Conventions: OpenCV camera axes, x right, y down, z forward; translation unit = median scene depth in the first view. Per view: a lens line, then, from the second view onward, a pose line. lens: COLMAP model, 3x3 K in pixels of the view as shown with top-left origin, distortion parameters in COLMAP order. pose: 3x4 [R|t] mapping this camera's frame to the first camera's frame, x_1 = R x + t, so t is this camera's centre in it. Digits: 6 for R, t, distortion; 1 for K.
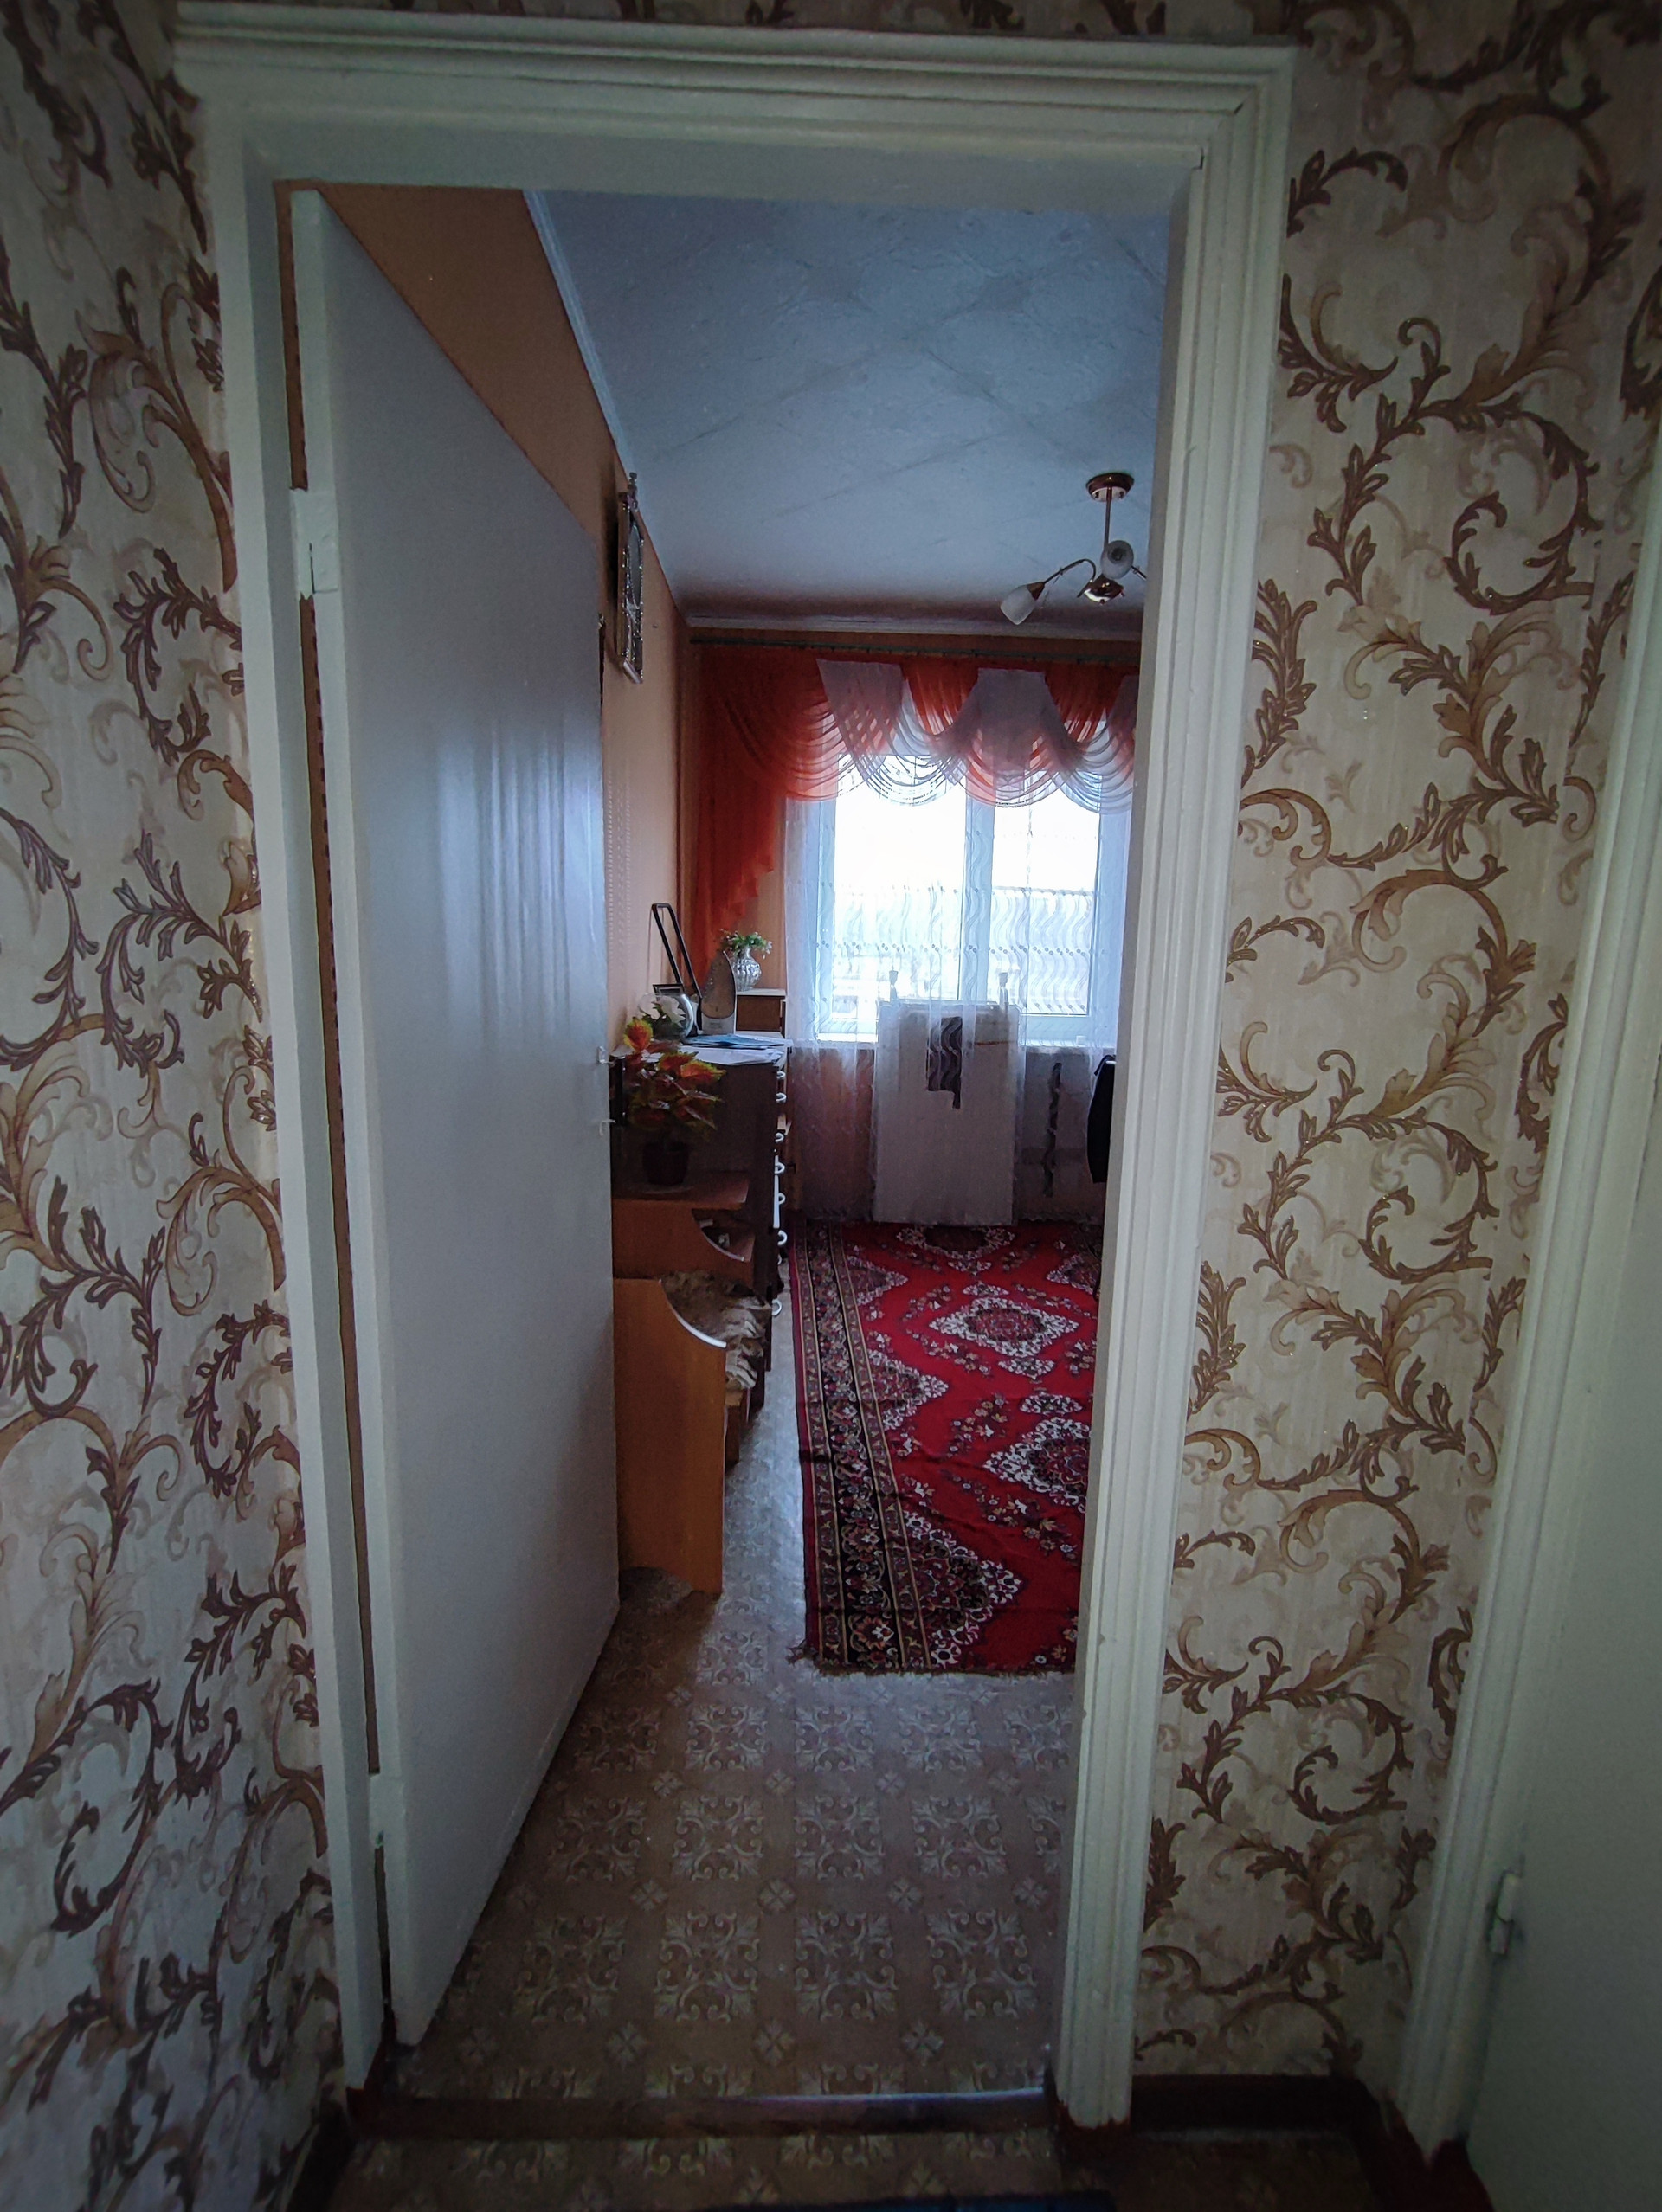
lens RADIAL K [[1002.1, 0, 827.5], [0, 1002.1, 1101.0], [0, 0, 1]] dist [-0.013877, 0.006728]
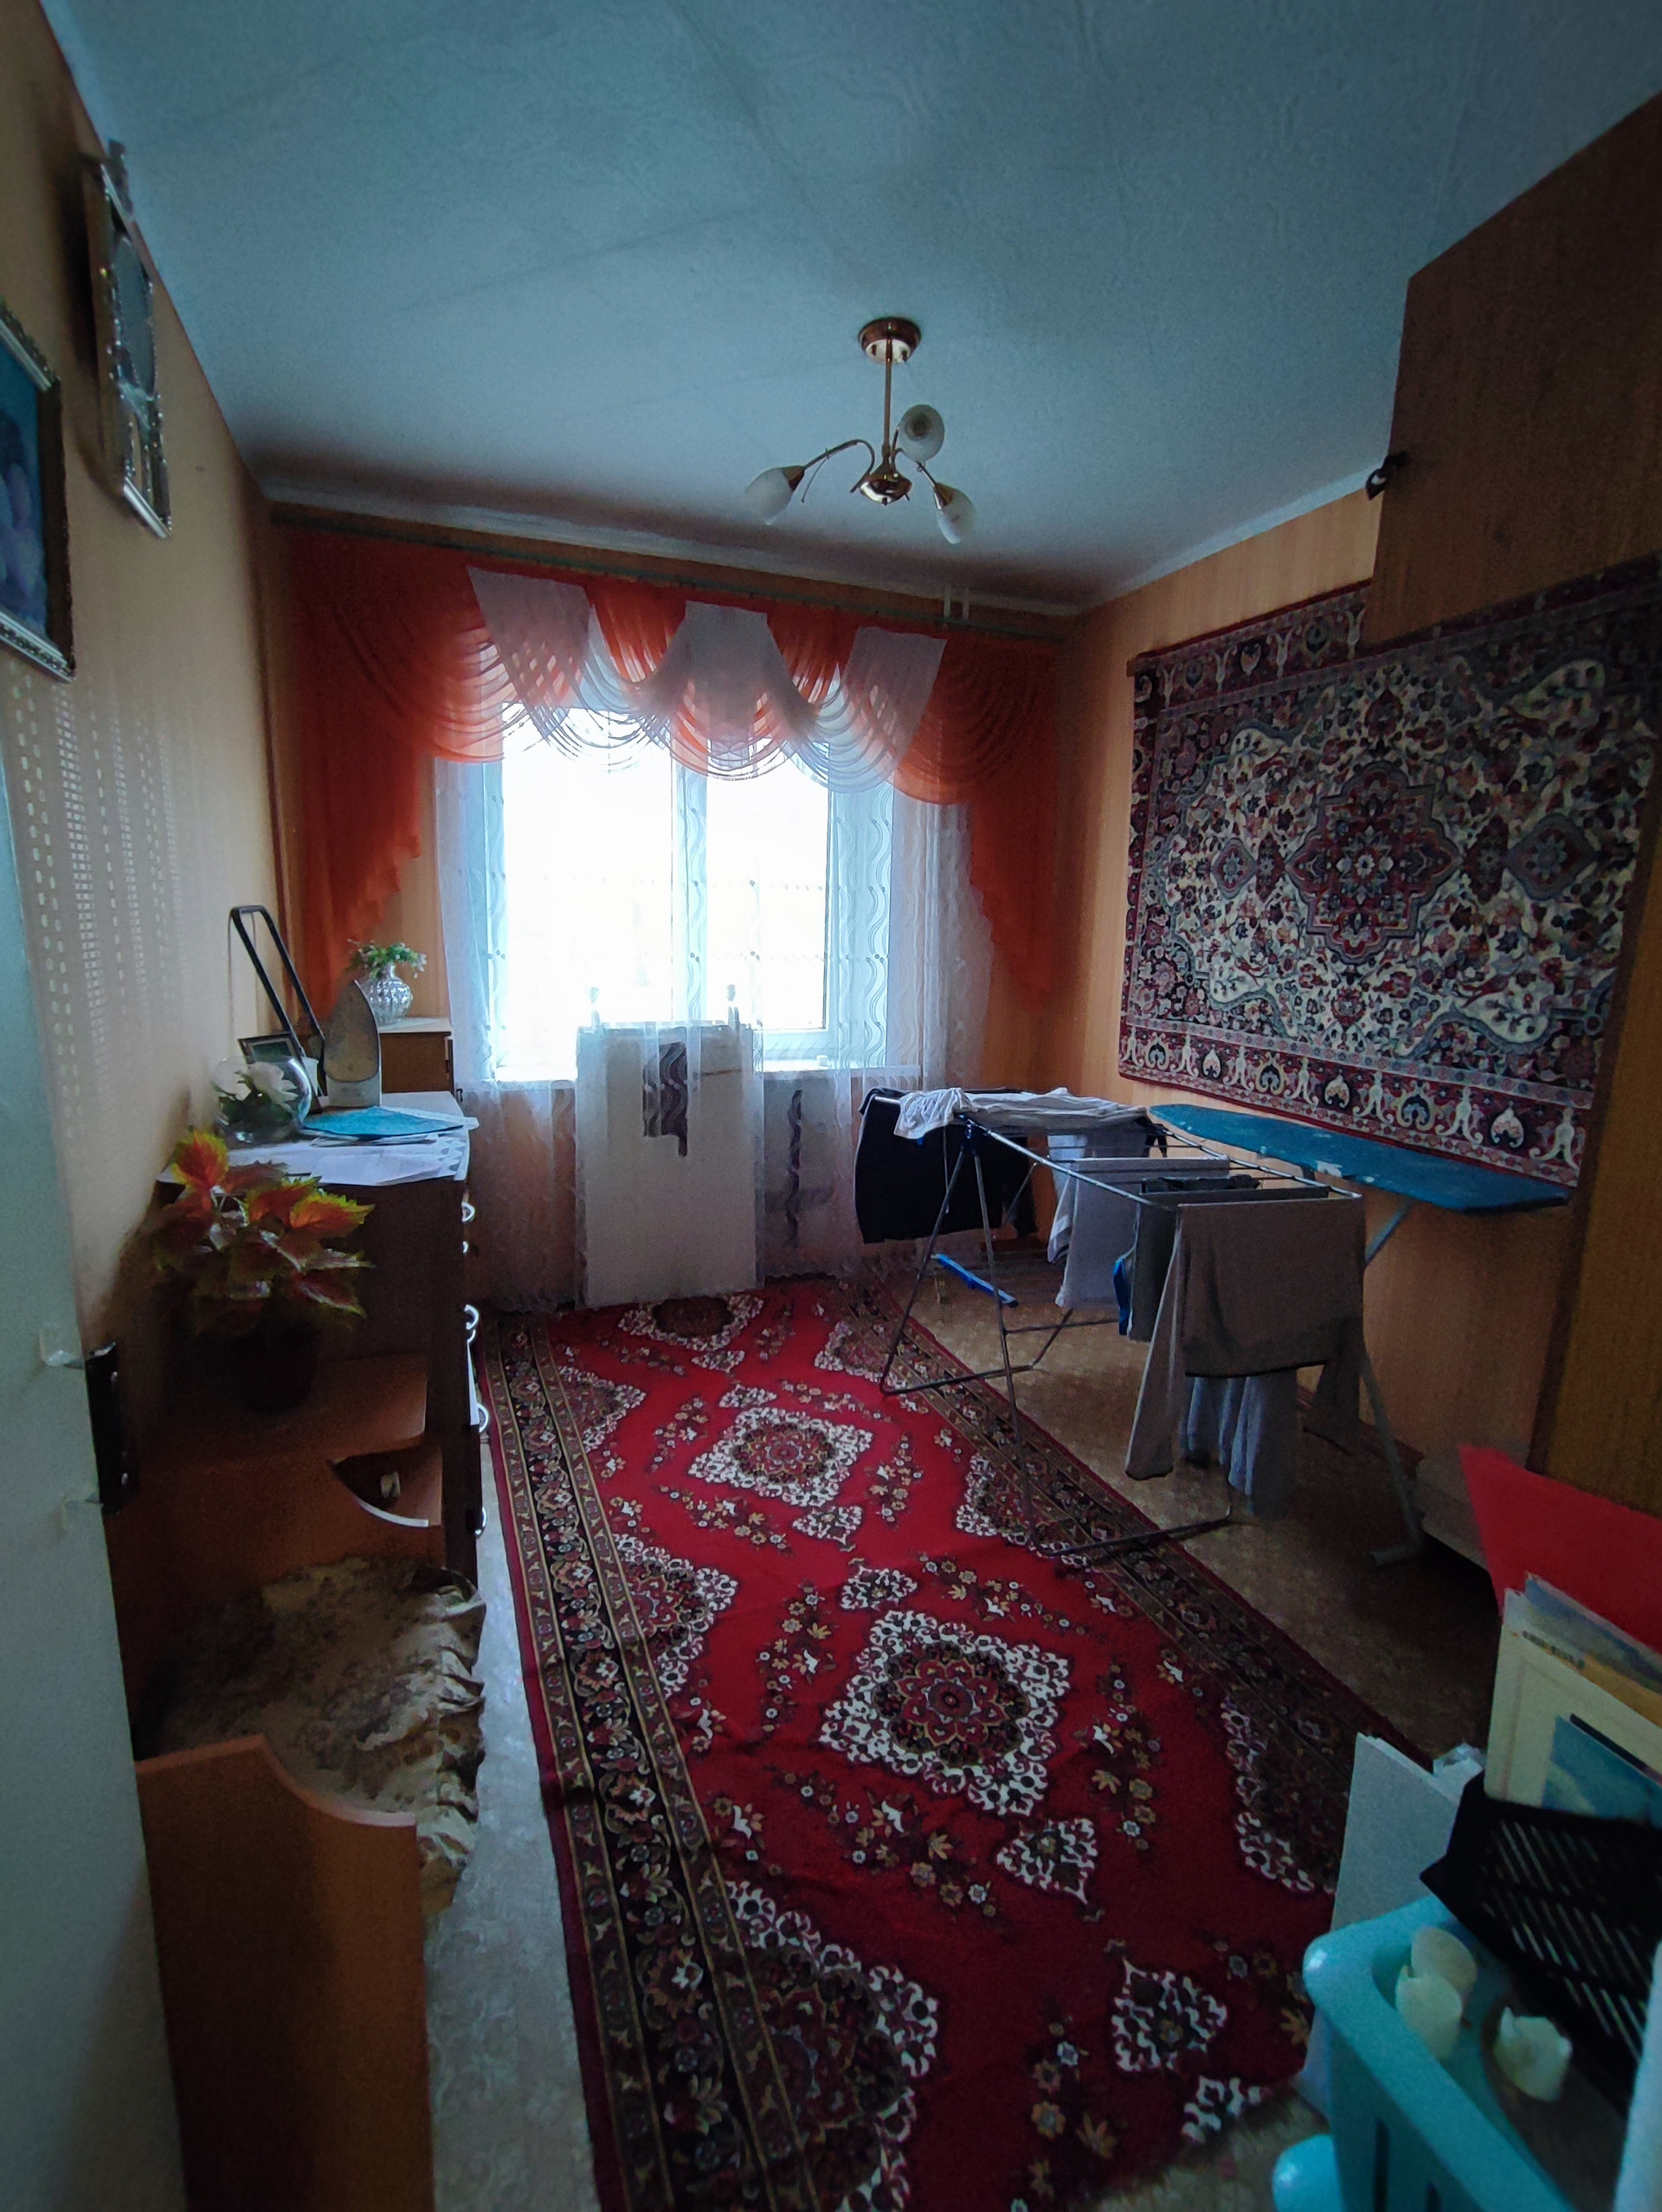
lens RADIAL K [[1002.1, 0, 816.5], [0, 1002.1, 1100.8], [0, 0, 1]] dist [-0.013877, 0.006728]
pose [[0.947505, -0.063679, 0.313337, -0.022326], [0.057142, 0.997915, 0.030012, -0.062881], [-0.314595, -0.010532, 0.949168, 0.232582]]
